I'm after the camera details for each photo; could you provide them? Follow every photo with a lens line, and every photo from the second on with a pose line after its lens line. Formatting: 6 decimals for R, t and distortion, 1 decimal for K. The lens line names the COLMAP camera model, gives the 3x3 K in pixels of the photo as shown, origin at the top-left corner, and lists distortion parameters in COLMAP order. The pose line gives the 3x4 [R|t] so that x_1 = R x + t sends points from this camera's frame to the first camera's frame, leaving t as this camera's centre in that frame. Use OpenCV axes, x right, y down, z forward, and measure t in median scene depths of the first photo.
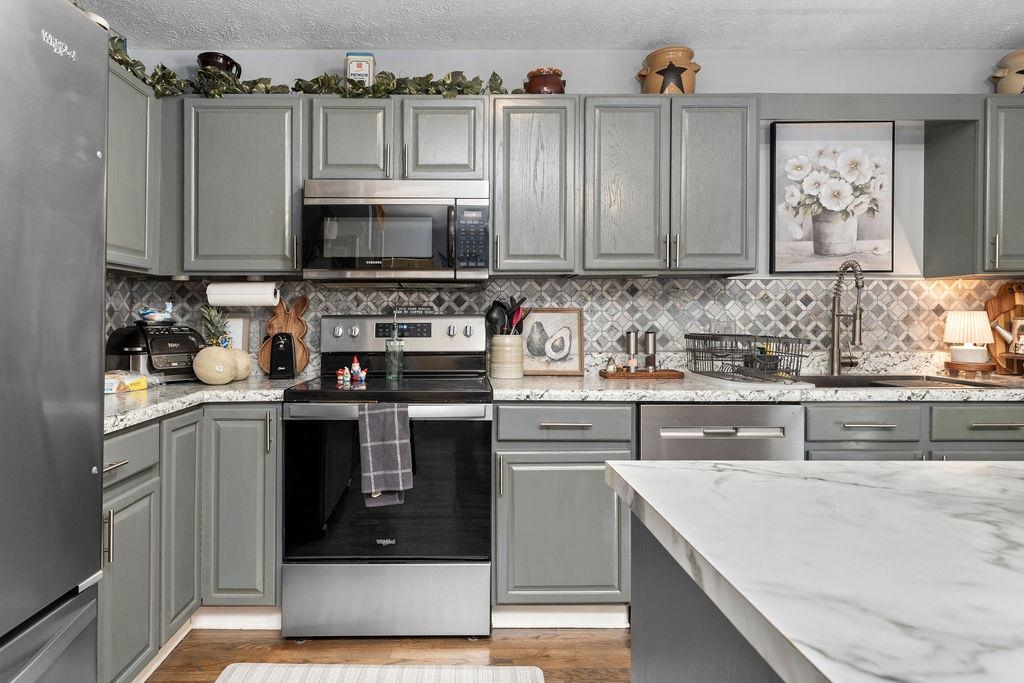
lens RADIAL K [[598.9, 0, 463.4], [0, 598.9, 324.8], [0, 0, 1]] dist [0.002883, -0.000700]
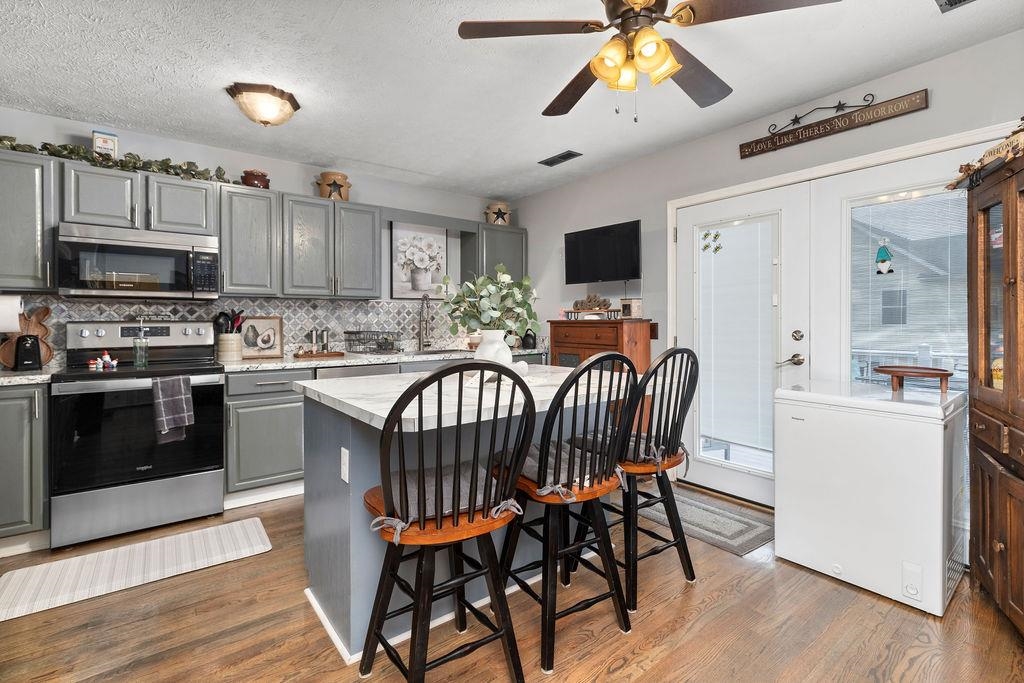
lens RADIAL K [[471.8, 0, 513.4], [0, 471.8, 324.6], [0, 0, 1]] dist [0.002881, 0.000303]
pose [[0.795640, -0.006162, 0.605738, -0.087887], [0.009500, 0.999952, -0.002307, 0.003251], [-0.605695, 0.007590, 0.795661, -0.447600]]
